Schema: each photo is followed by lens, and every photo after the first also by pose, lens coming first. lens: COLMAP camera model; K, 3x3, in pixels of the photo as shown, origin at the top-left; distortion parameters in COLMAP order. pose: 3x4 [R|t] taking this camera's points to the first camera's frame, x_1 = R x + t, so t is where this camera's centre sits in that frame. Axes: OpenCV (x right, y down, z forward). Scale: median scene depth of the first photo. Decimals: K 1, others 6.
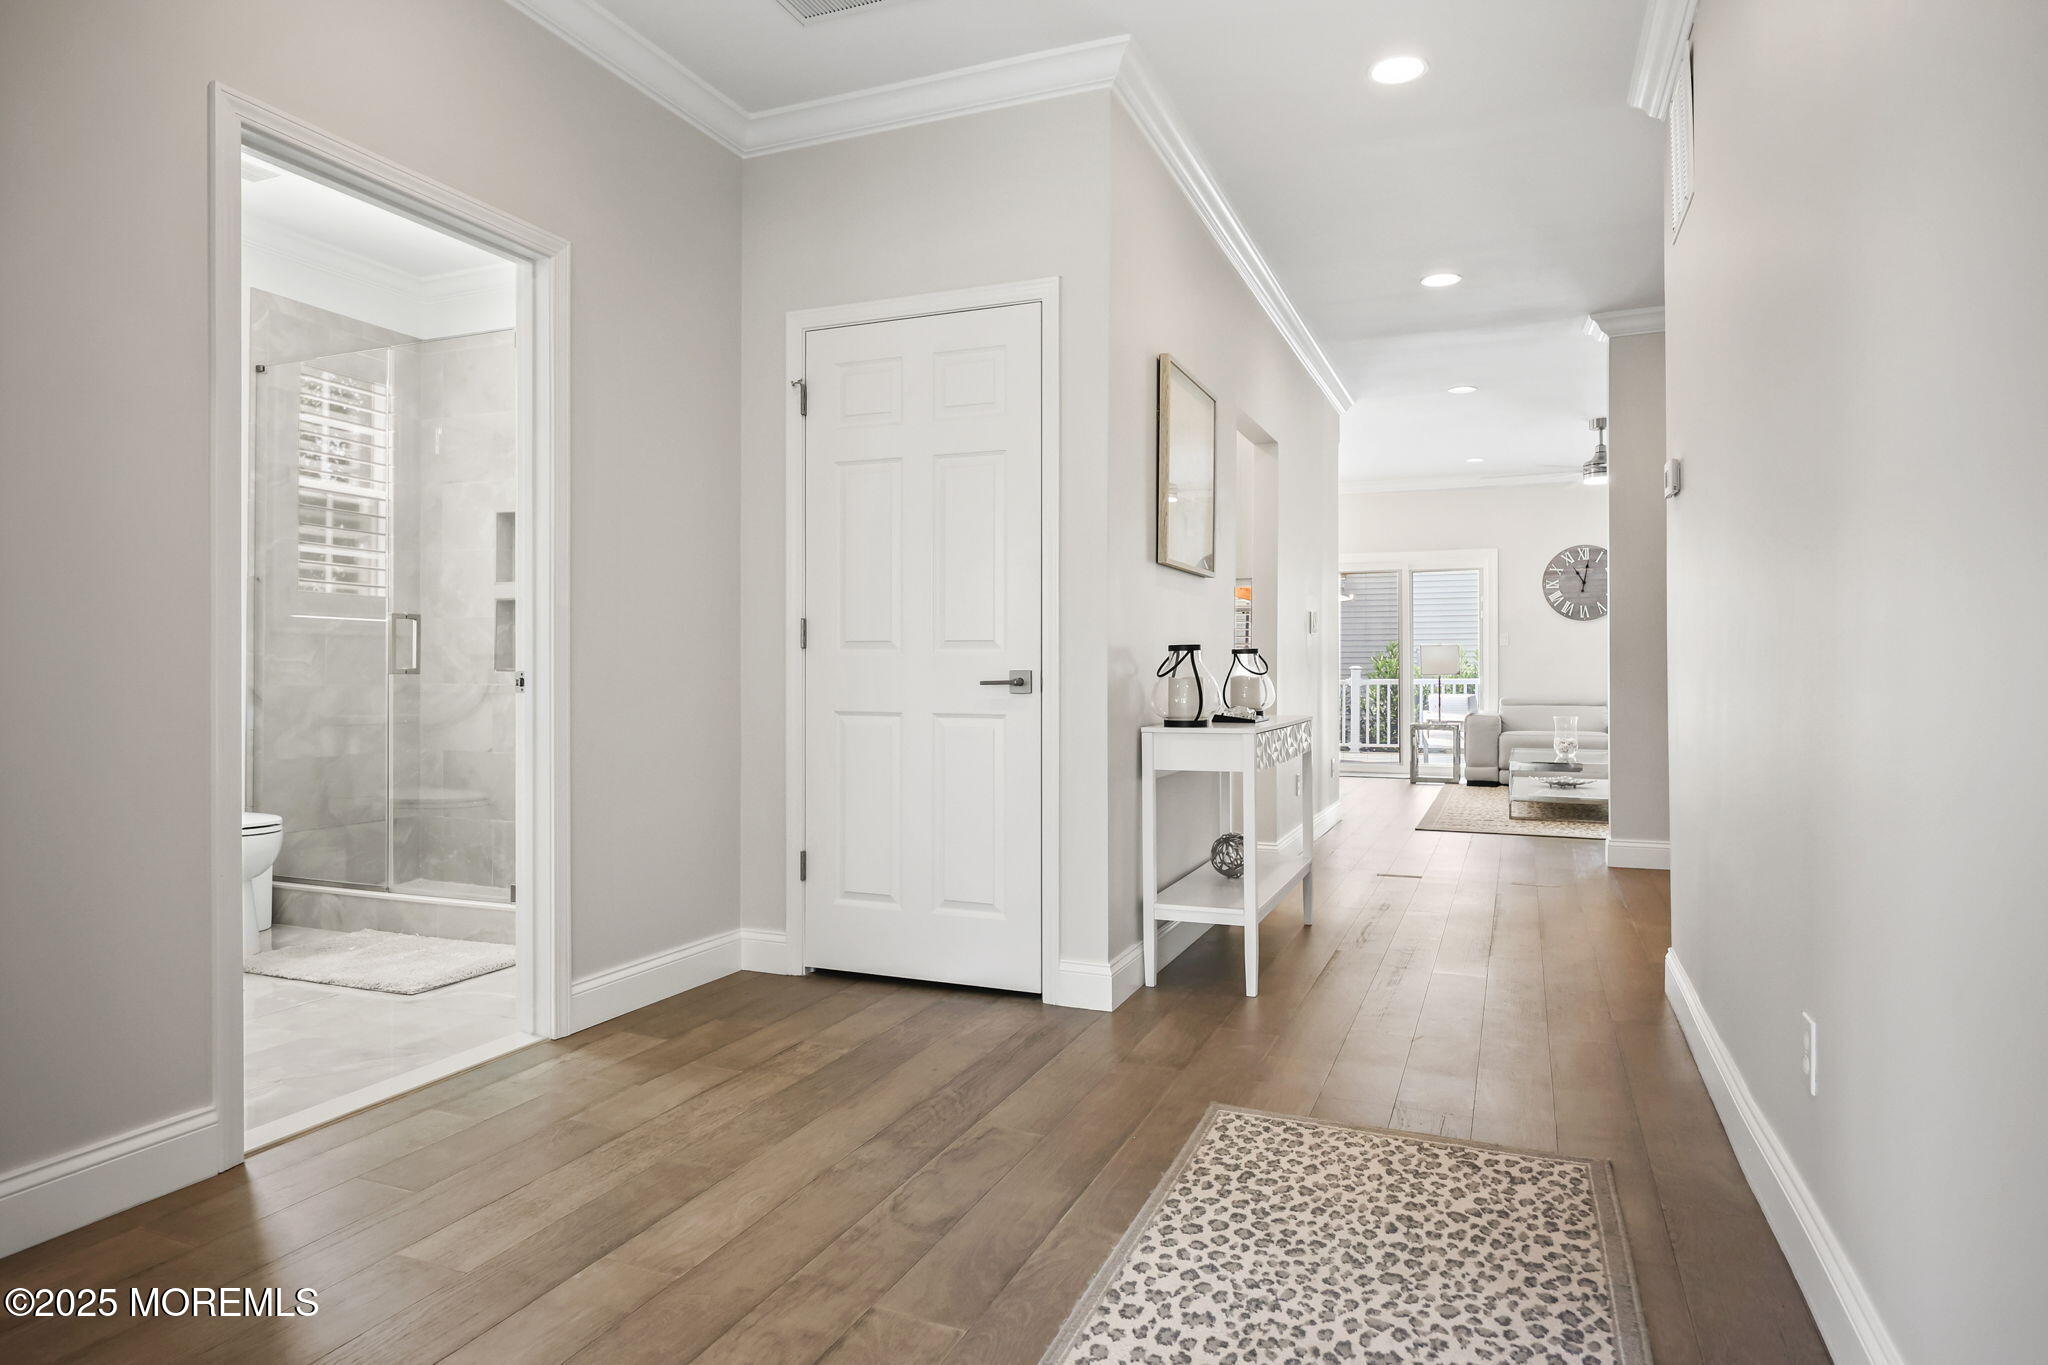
lens RADIAL K [[1196.6, 0, 1020.8], [0, 1196.6, 665.2], [0, 0, 1]] dist [0.003801, -0.000238]
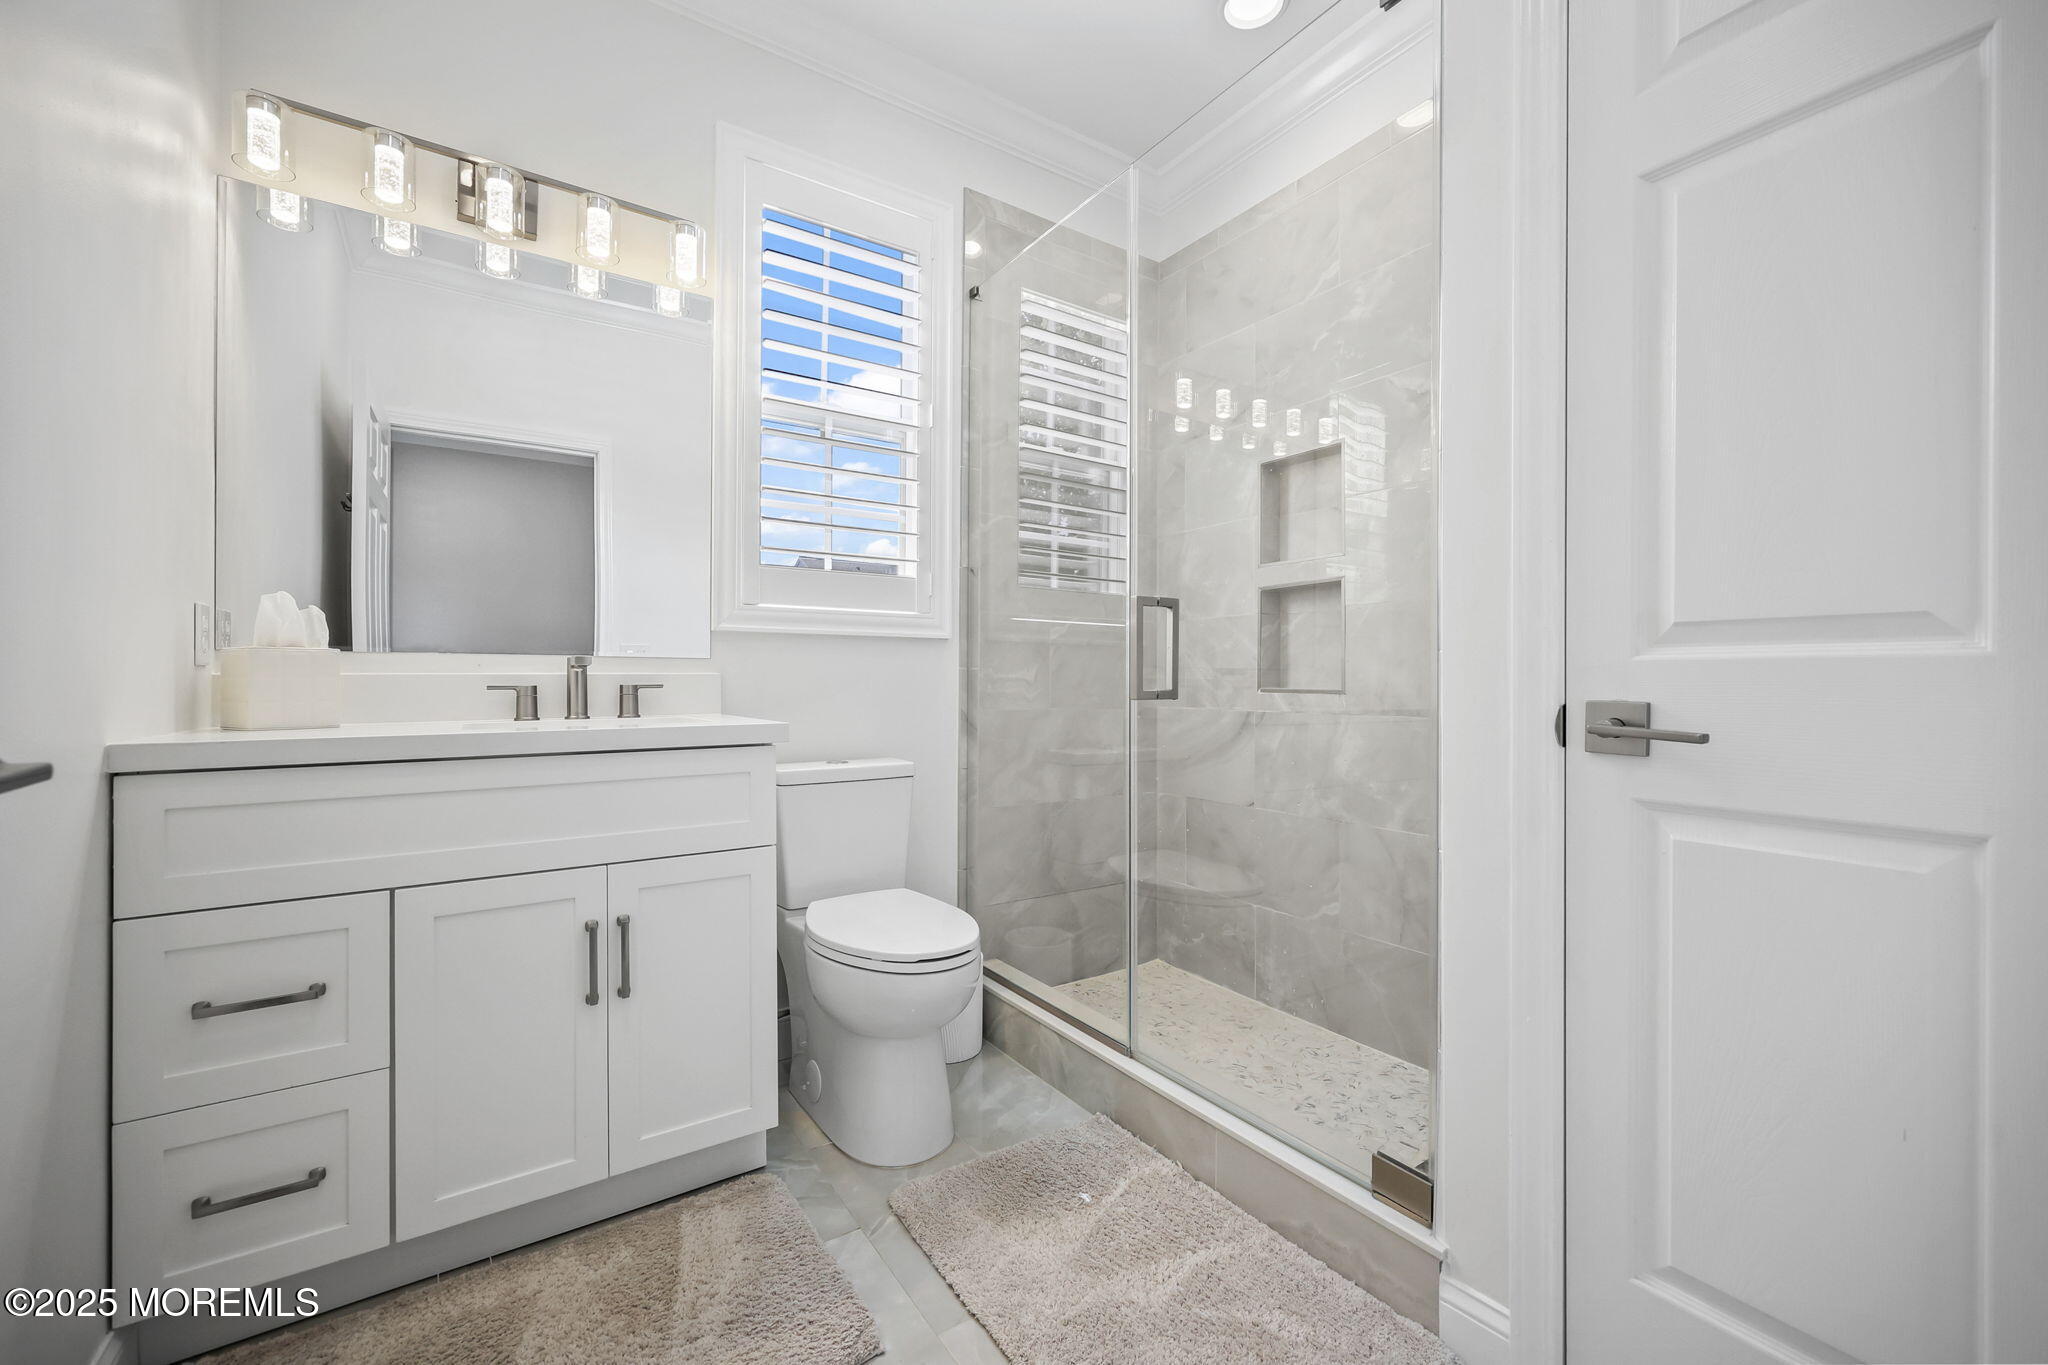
lens RADIAL K [[819.9, 0, 1024.0], [0, 819.9, 682.5], [0, 0, 1]] dist [-0.012601, -0.000075]
pose [[0.835314, 0.001076, -0.549772, -0.331987], [0.000587, 0.999996, 0.002850, -0.002086], [0.549773, -0.002704, 0.835310, 0.600229]]
